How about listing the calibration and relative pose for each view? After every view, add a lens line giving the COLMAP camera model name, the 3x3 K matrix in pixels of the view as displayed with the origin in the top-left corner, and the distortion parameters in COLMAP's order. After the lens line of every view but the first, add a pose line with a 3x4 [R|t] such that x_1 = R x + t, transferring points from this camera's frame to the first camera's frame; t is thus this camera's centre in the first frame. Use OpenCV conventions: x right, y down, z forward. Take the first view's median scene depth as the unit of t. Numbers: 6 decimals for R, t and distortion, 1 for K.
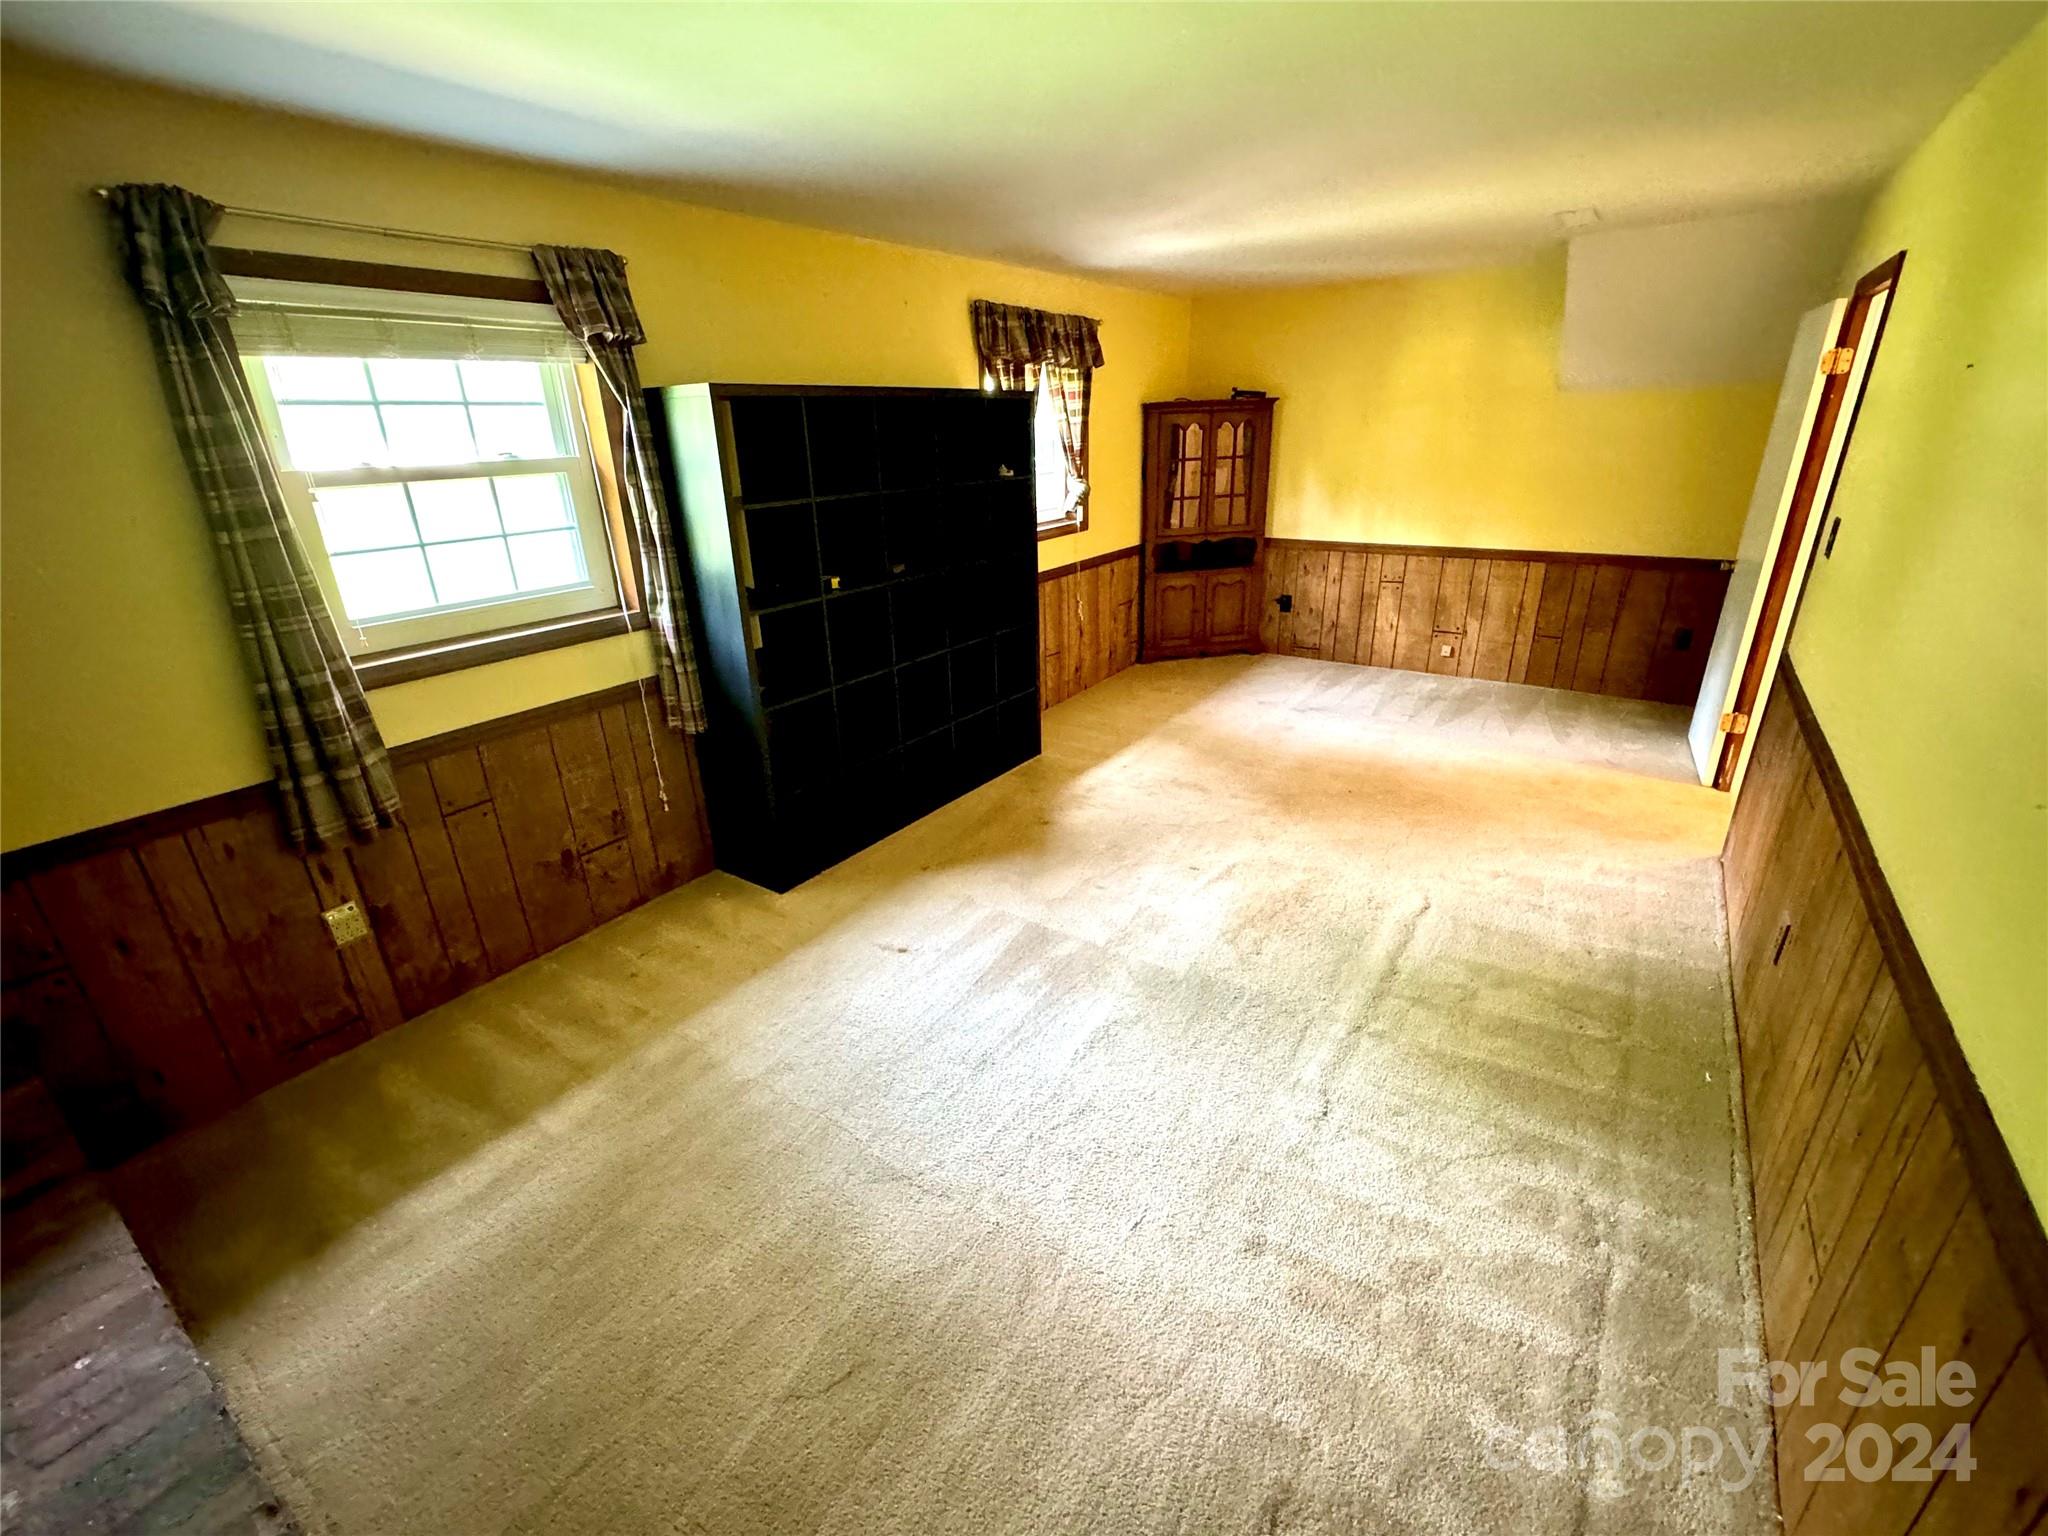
lens RADIAL K [[870.5, 0, 1037.9], [0, 870.5, 773.7], [0, 0, 1]] dist [0.000194, 0.000151]
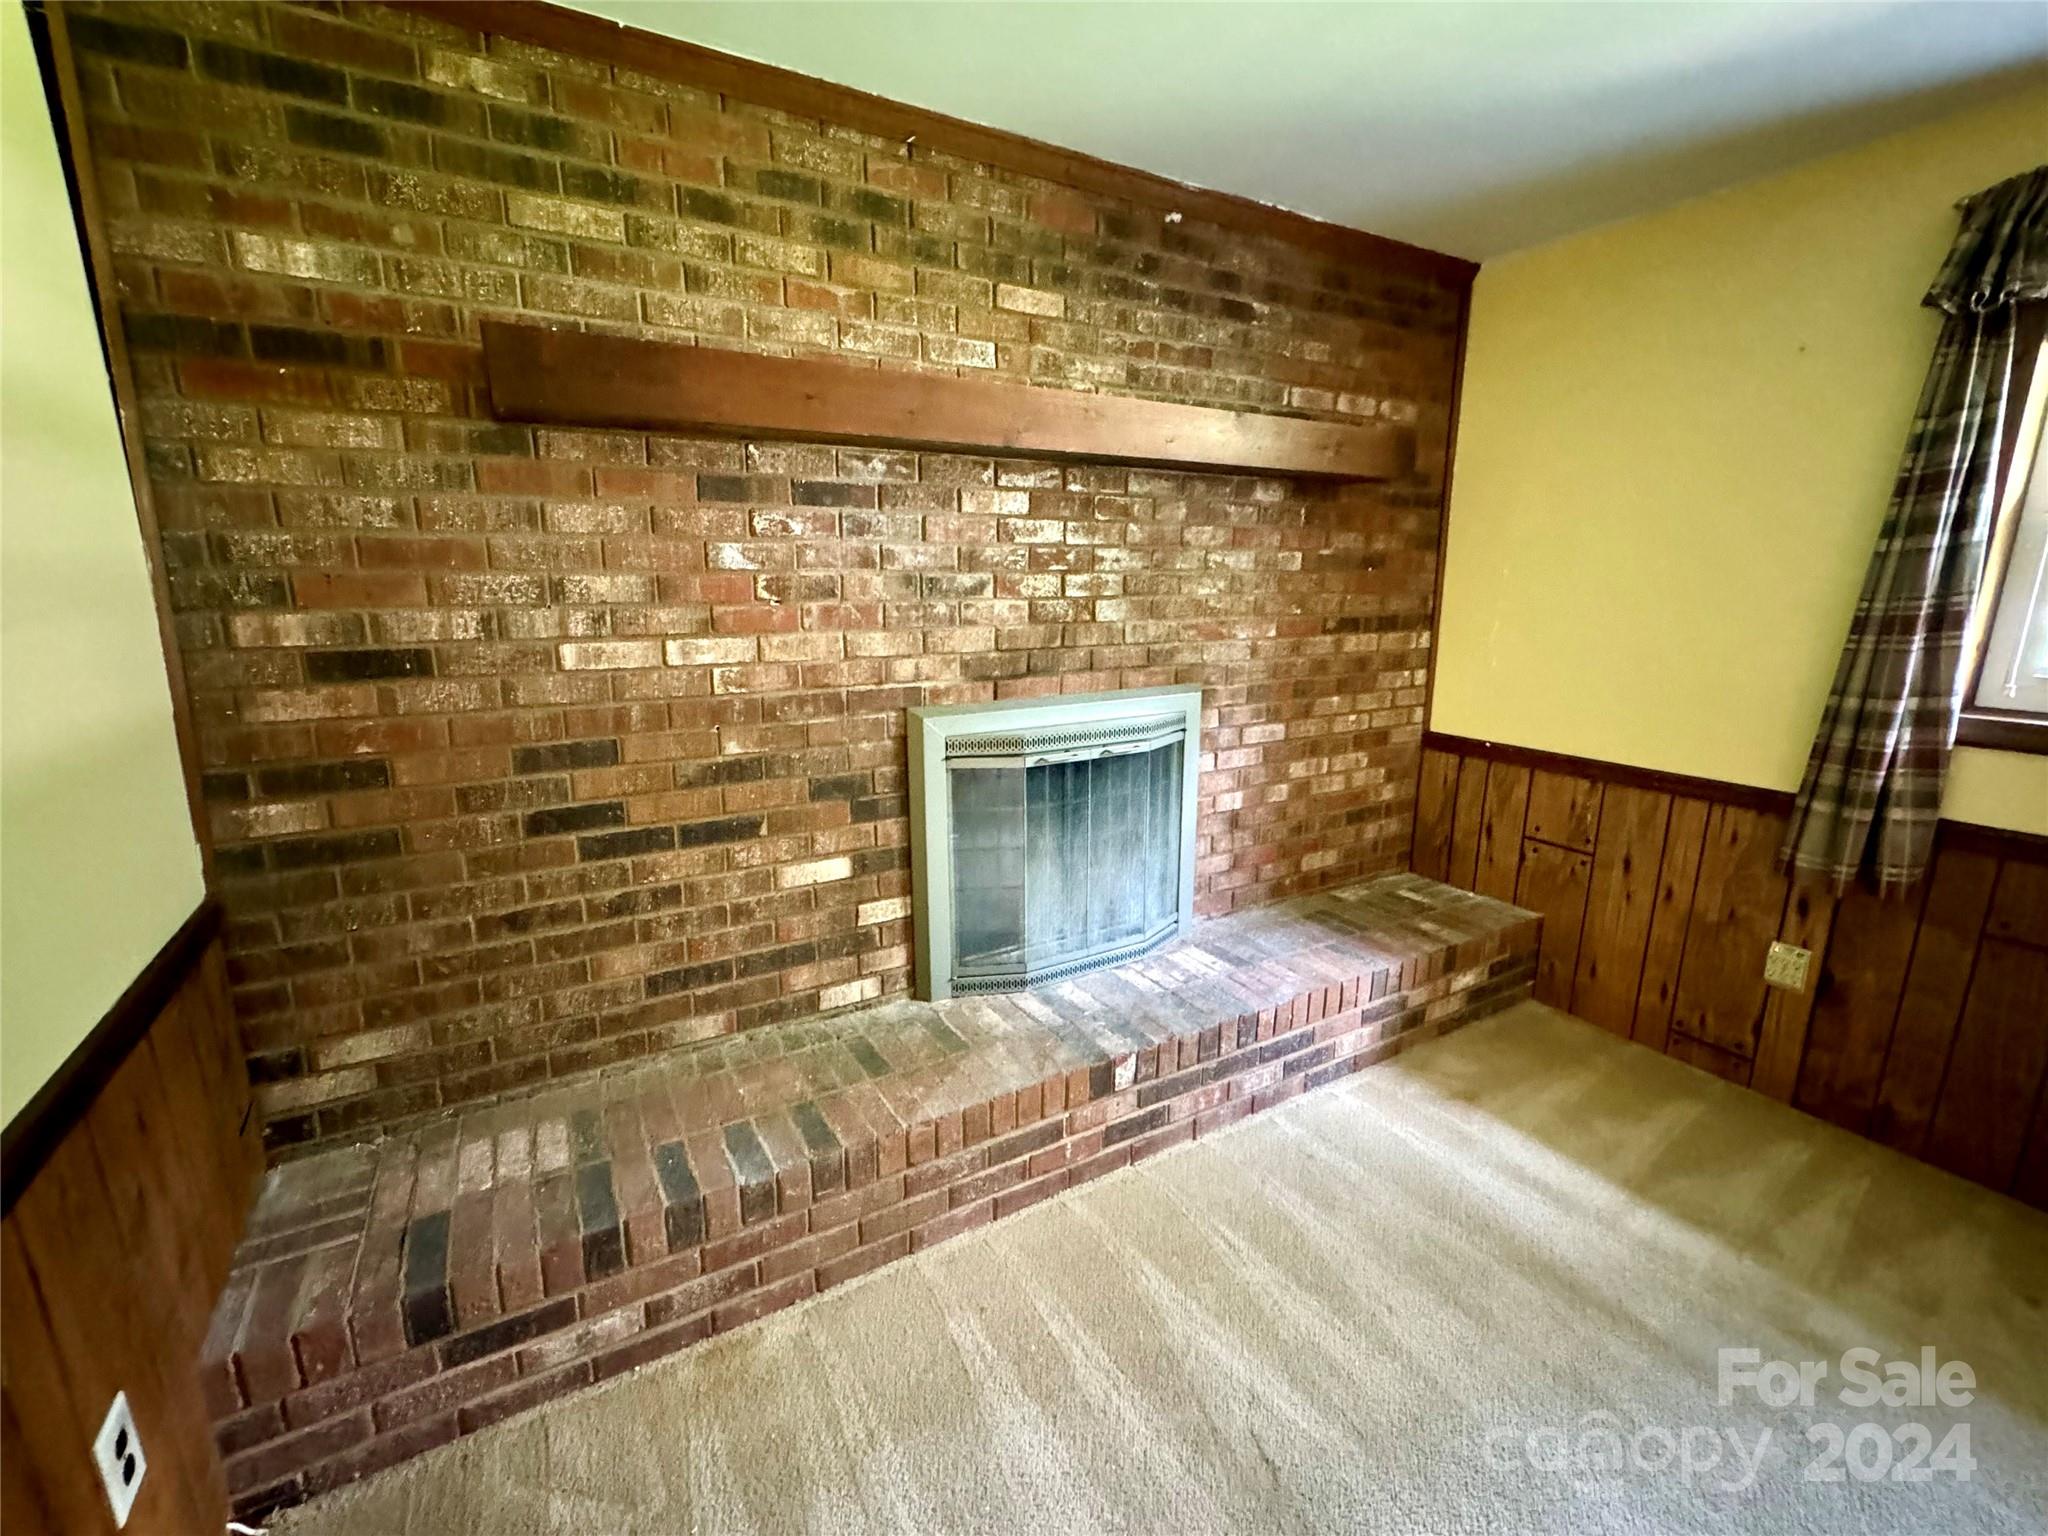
lens RADIAL K [[897.6, 0, 1017.2], [0, 897.6, 771.5], [0, 0, 1]] dist [-0.005183, -0.000374]
pose [[-0.449400, 0.223472, -0.864928, 0.177743], [-0.325374, 0.860754, 0.391452, -0.056806], [0.831968, 0.457344, -0.314111, 0.273661]]
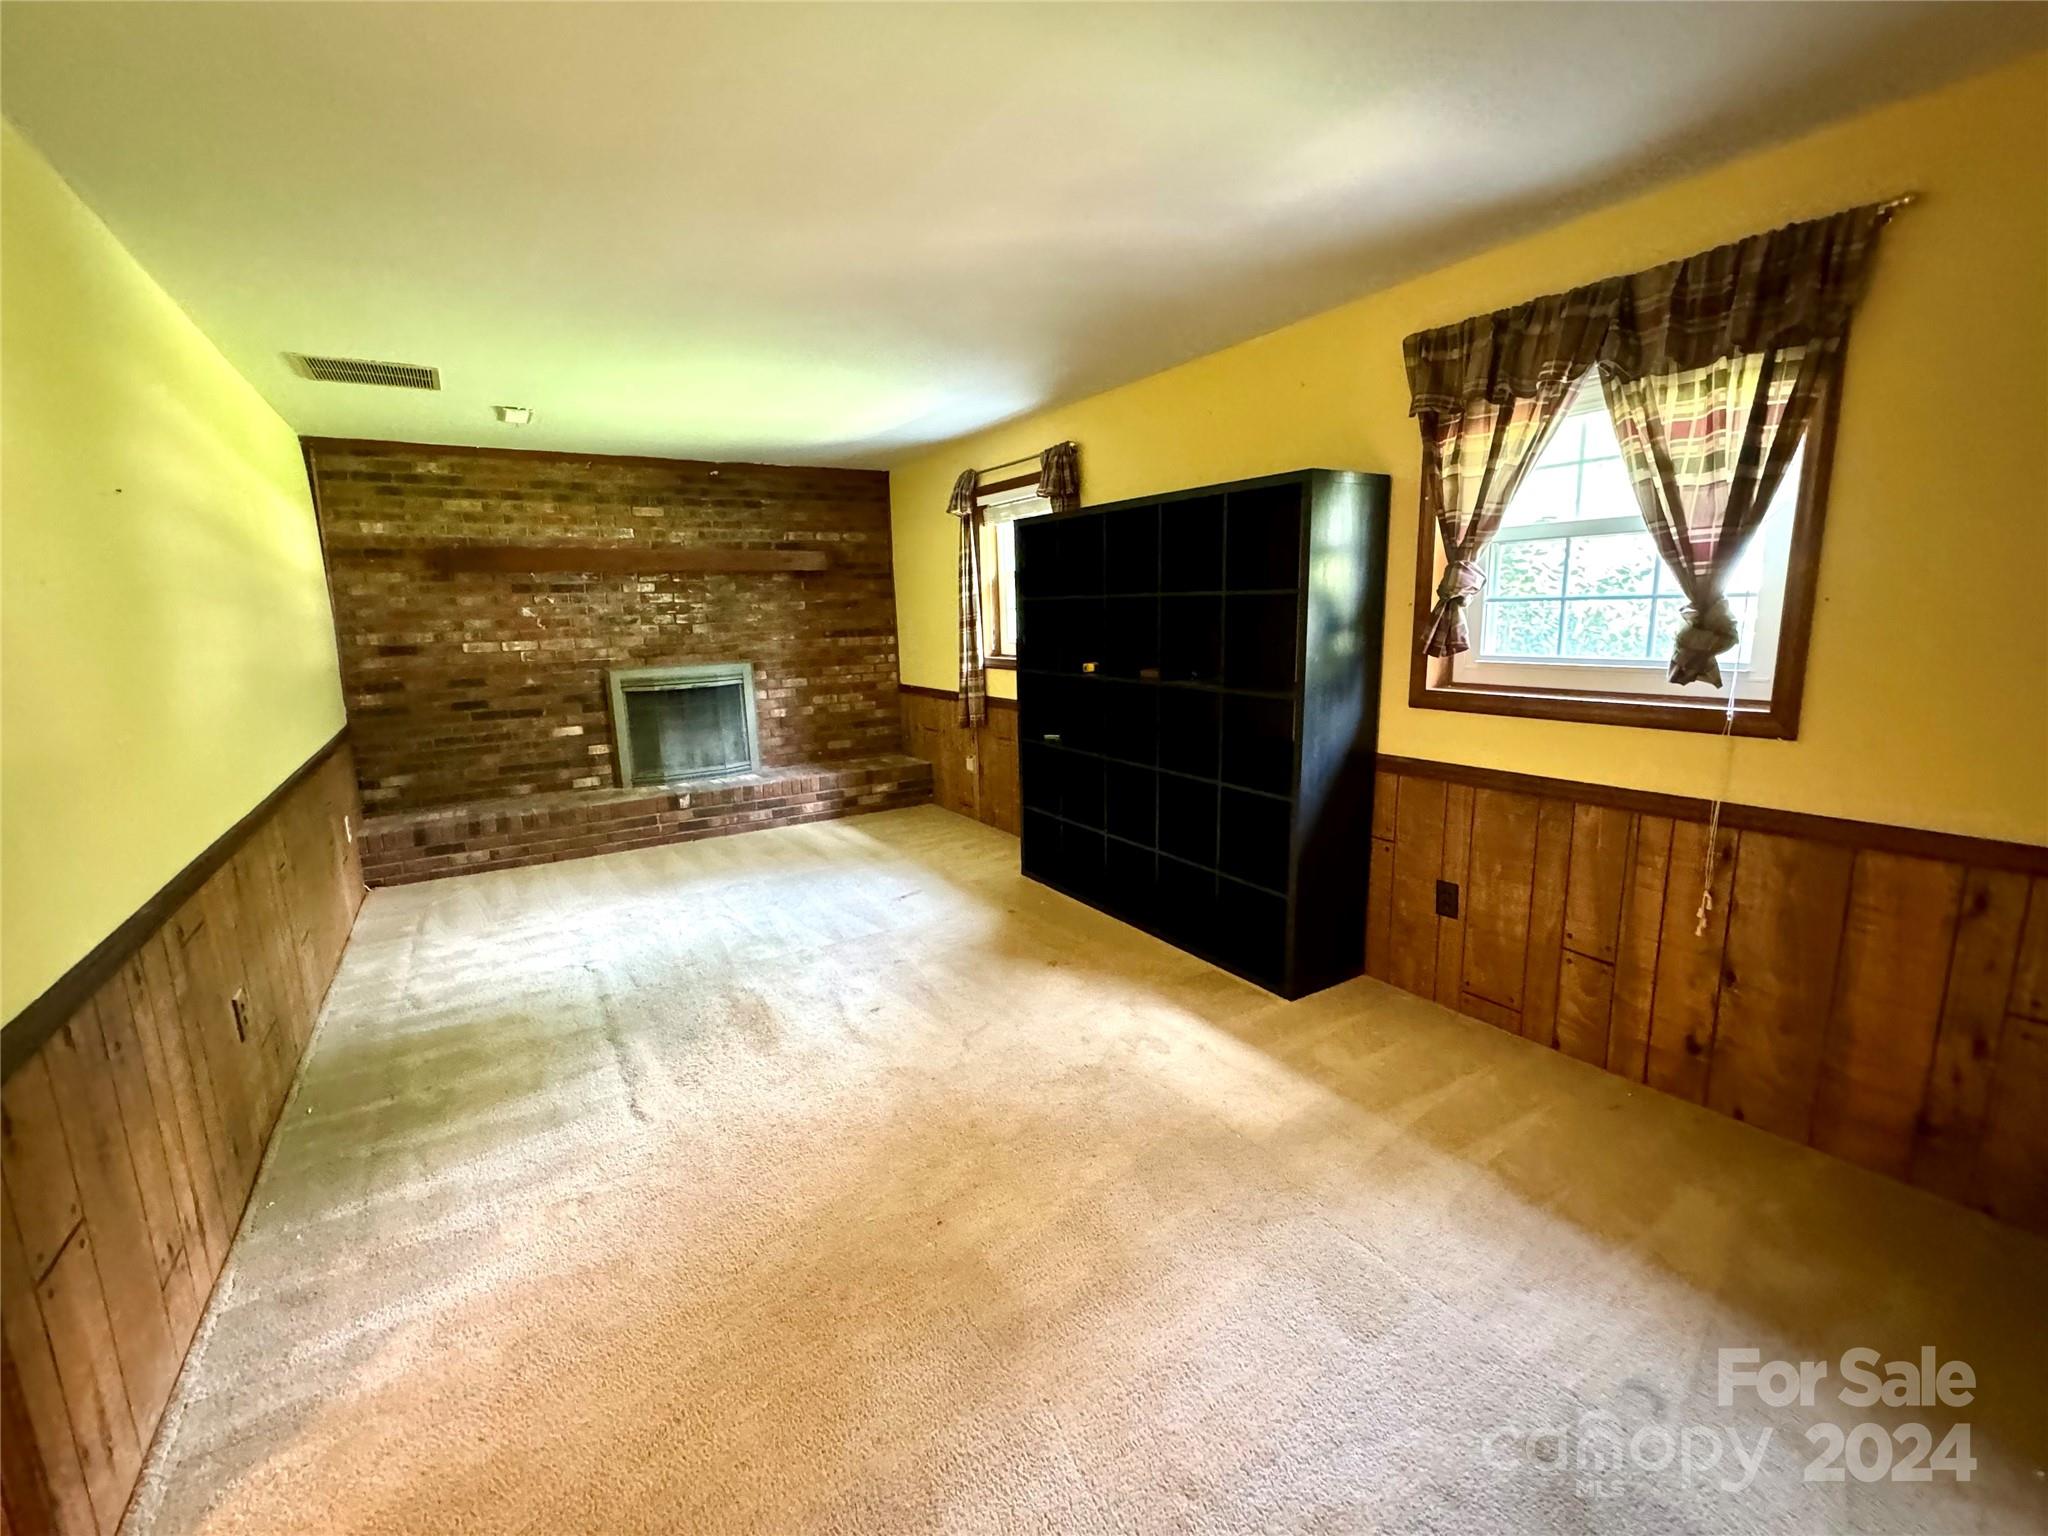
lens RADIAL K [[903.4, 0, 1020.4], [0, 903.4, 769.9], [0, 0, 1]] dist [-0.002492, 0.000403]
pose [[-0.417780, 0.202058, -0.885795, 0.646083], [-0.306663, 0.886380, 0.346827, -0.345645], [0.855230, 0.416538, -0.308349, 0.952750]]
